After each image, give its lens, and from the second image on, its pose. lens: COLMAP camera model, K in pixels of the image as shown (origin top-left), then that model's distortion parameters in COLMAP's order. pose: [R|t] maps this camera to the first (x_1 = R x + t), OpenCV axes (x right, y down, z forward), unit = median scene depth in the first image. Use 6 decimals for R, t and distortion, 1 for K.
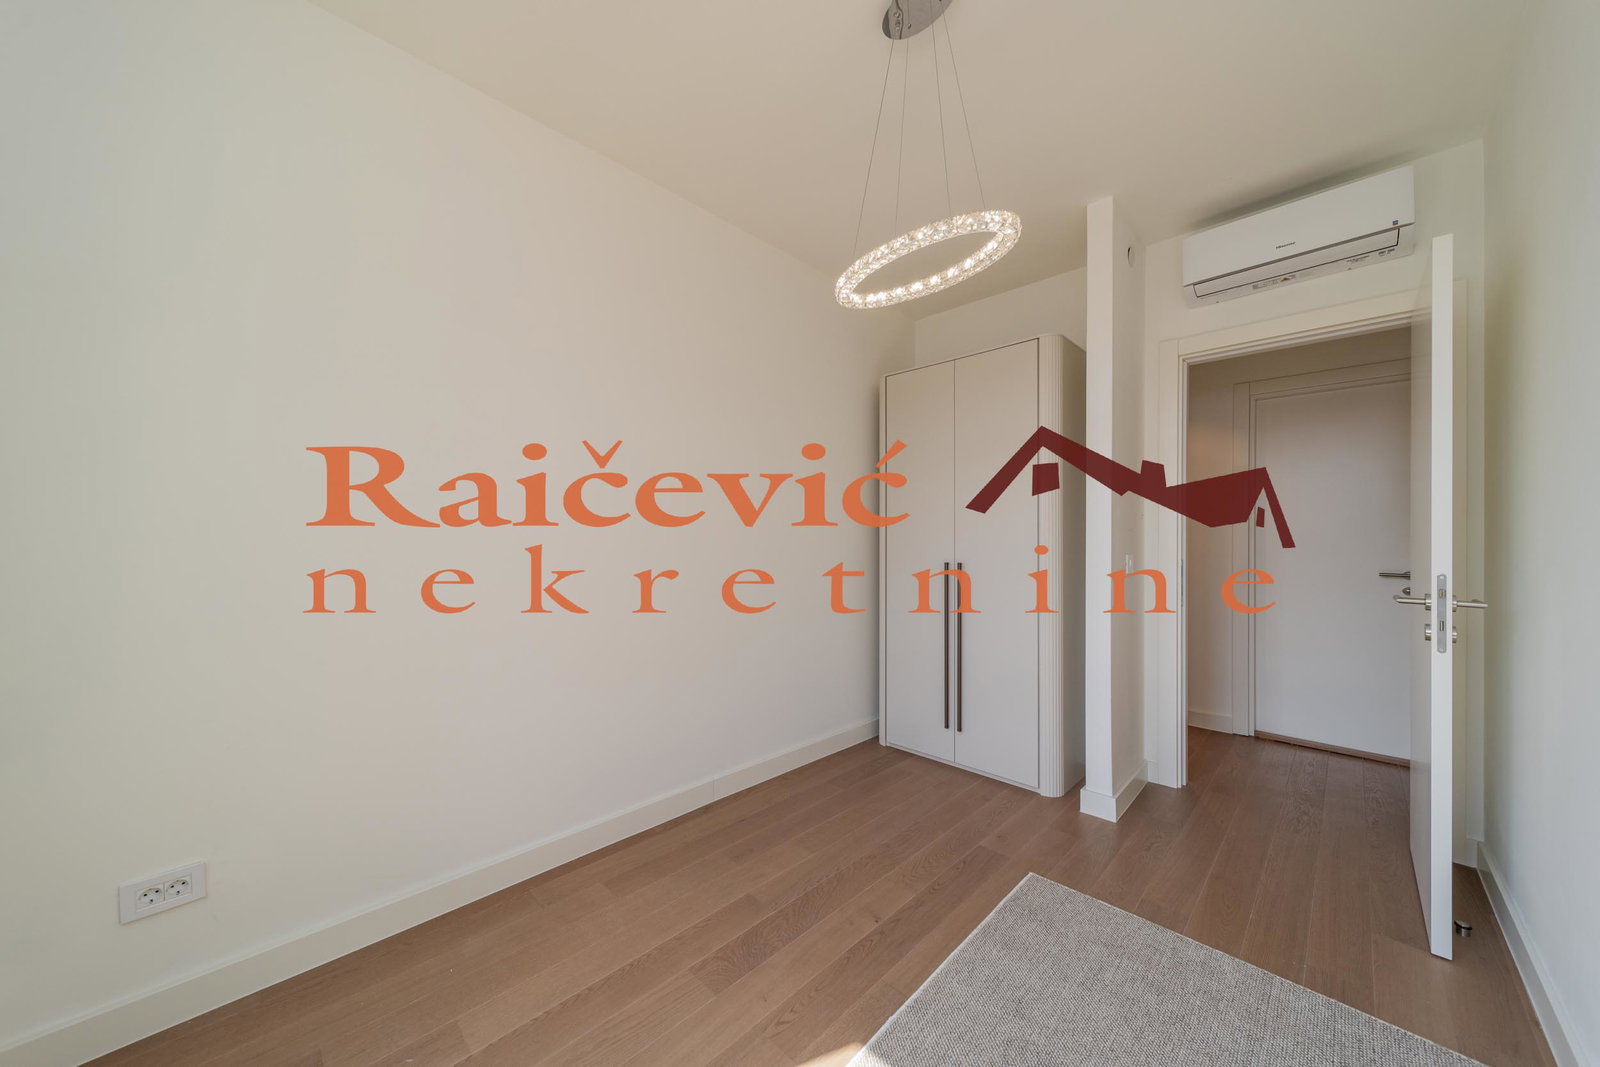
lens RADIAL K [[566.8, 0, 798.2], [0, 566.8, 536.9], [0, 0, 1]] dist [-0.001694, -0.000110]
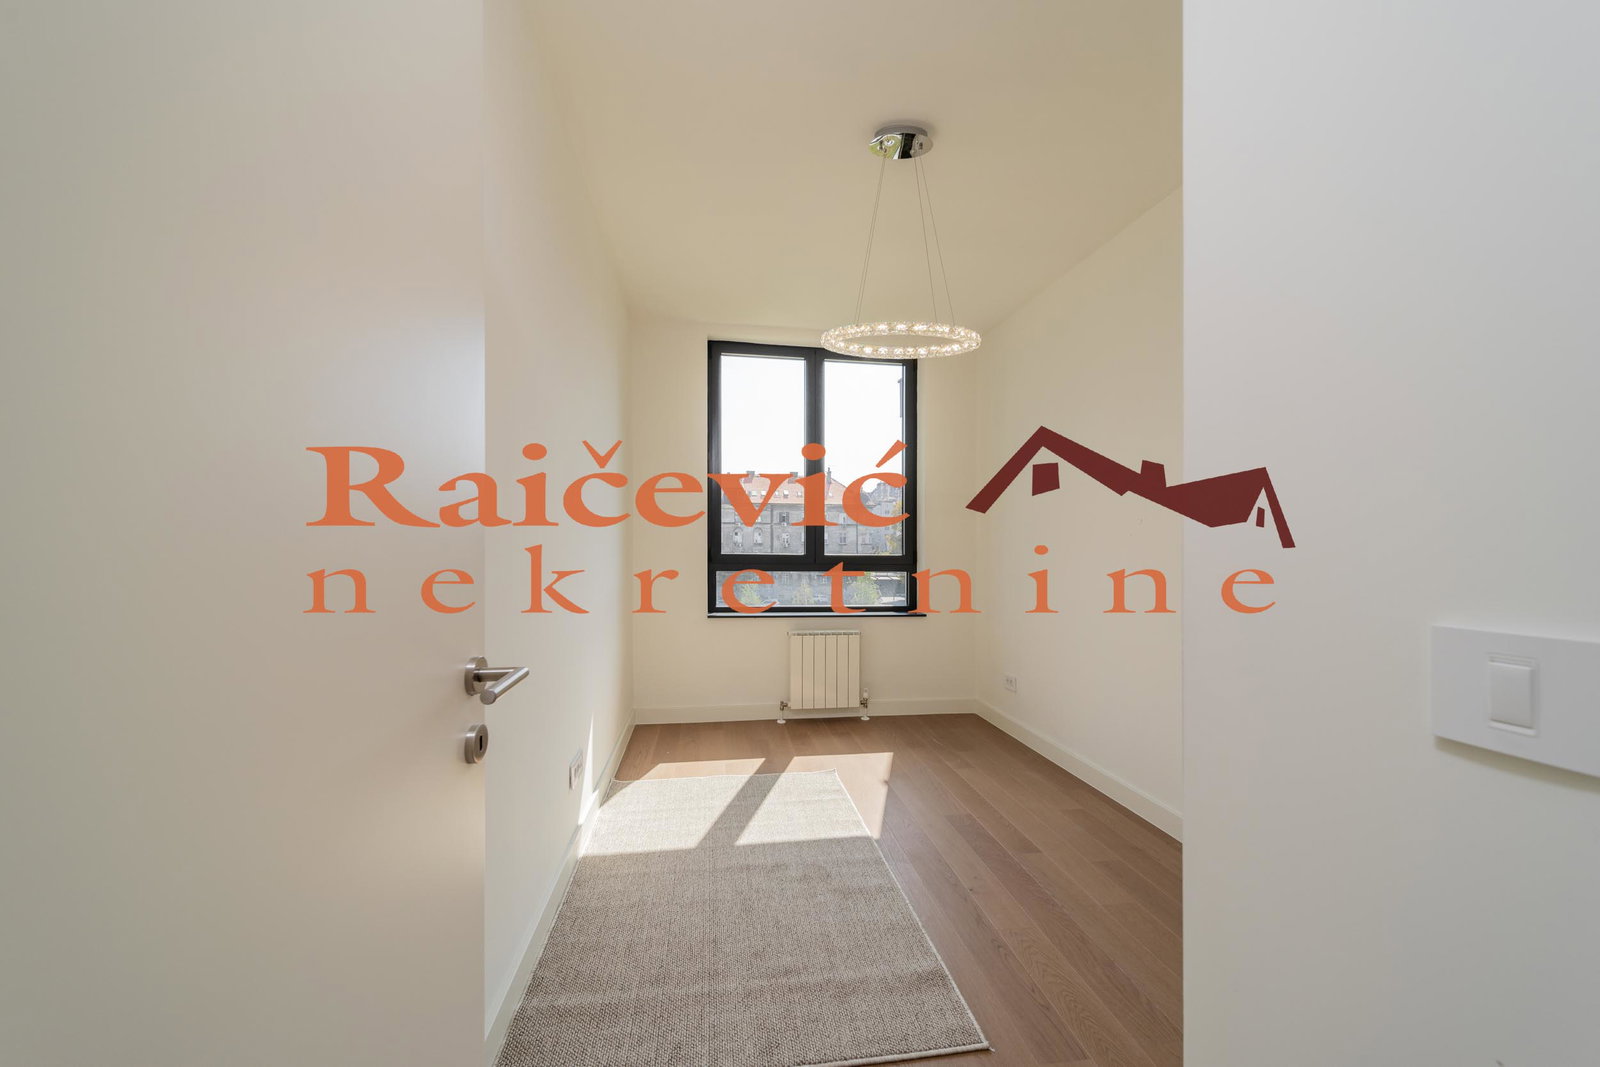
lens RADIAL K [[566.8, 0, 798.9], [0, 566.8, 541.3], [0, 0, 1]] dist [-0.001694, -0.000110]
pose [[-0.601875, -0.020421, -0.798329, 1.166877], [-0.012968, 0.999791, -0.015797, 0.014601], [0.798485, 0.000845, -0.602014, 1.311590]]
